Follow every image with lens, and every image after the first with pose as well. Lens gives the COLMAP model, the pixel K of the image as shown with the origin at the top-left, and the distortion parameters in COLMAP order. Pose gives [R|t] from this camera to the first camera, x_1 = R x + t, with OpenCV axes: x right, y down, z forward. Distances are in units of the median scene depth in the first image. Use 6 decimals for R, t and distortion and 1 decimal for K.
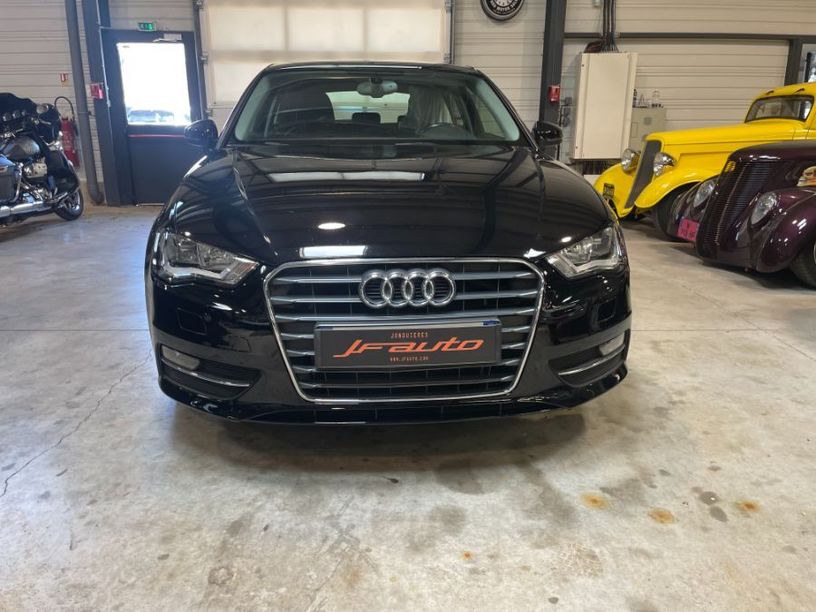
lens RADIAL K [[618.7, 0, 405.3], [0, 618.7, 305.7], [0, 0, 1]] dist [0.093589, -0.127035]
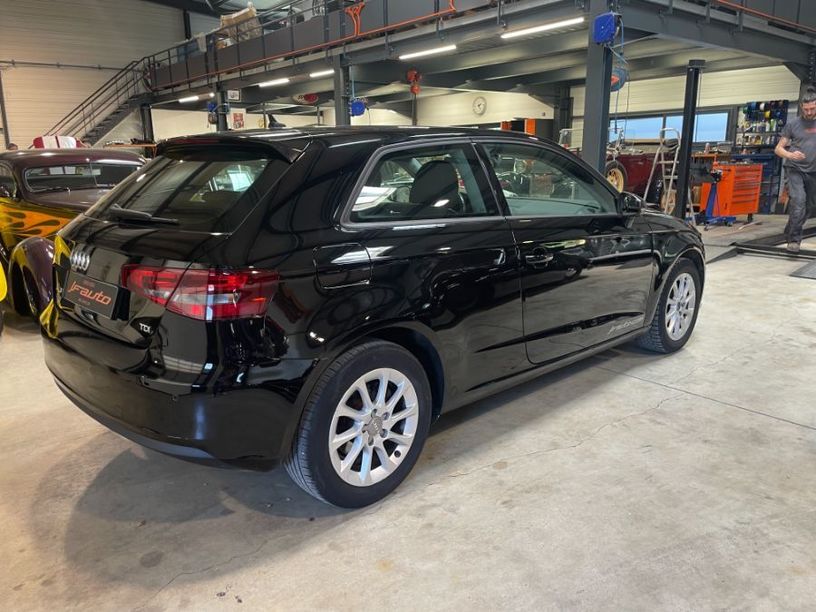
lens RADIAL K [[618.7, 0, 404.2], [0, 618.7, 302.6], [0, 0, 1]] dist [0.093589, -0.127035]
pose [[-0.626822, -0.171999, 0.759941, -1.474223], [0.227588, 0.892379, 0.389696, -1.005923], [-0.745183, 0.417223, -0.520218, 3.054886]]
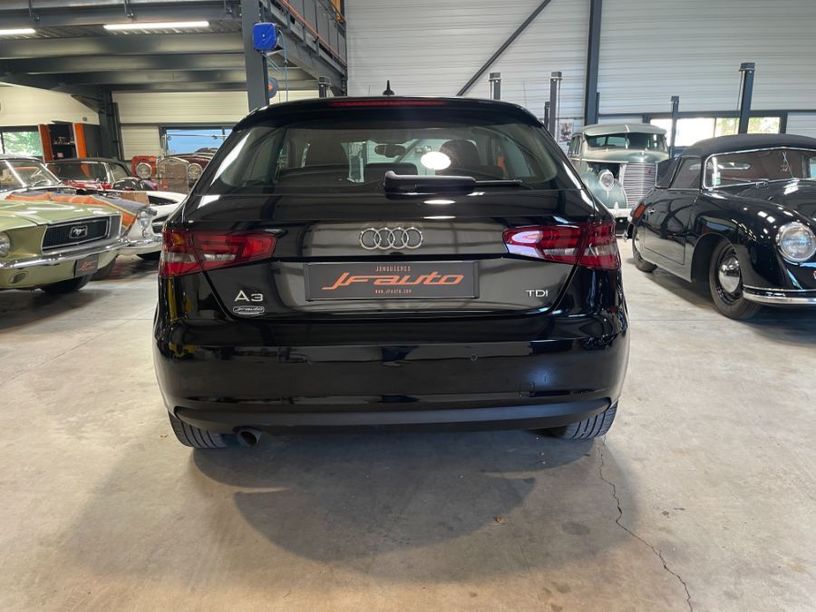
lens RADIAL K [[618.7, 0, 407.5], [0, 618.7, 304.7], [0, 0, 1]] dist [0.093589, -0.127035]
pose [[-0.997410, -0.003485, 0.071839, -0.284222], [0.031470, 0.876990, 0.479477, -1.122130], [-0.064673, 0.480497, -0.874609, 3.732216]]
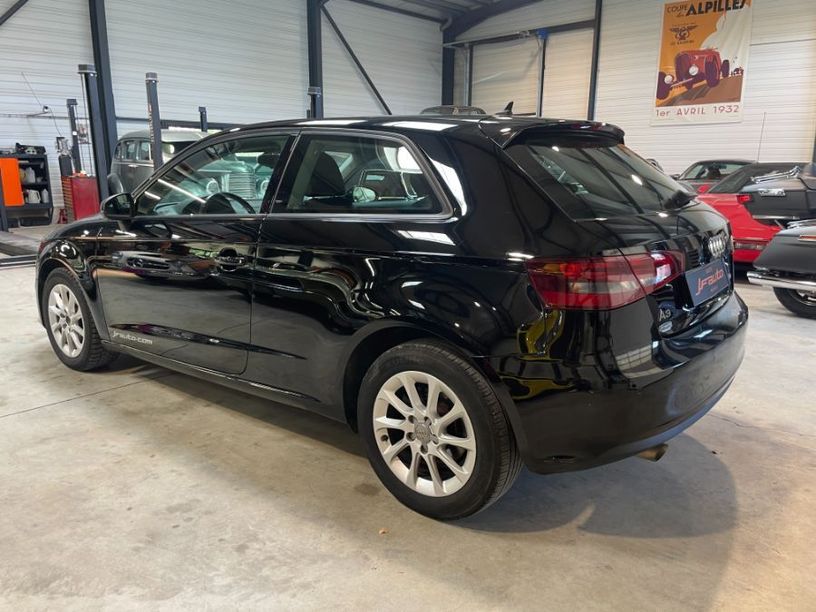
lens RADIAL K [[618.7, 0, 400.1], [0, 618.7, 304.0], [0, 0, 1]] dist [0.093589, -0.127035]
pose [[-0.694214, 0.156305, -0.702592, 1.032016], [-0.198390, 0.896771, 0.395529, -1.000342], [0.691887, 0.413969, -0.591542, 3.184388]]
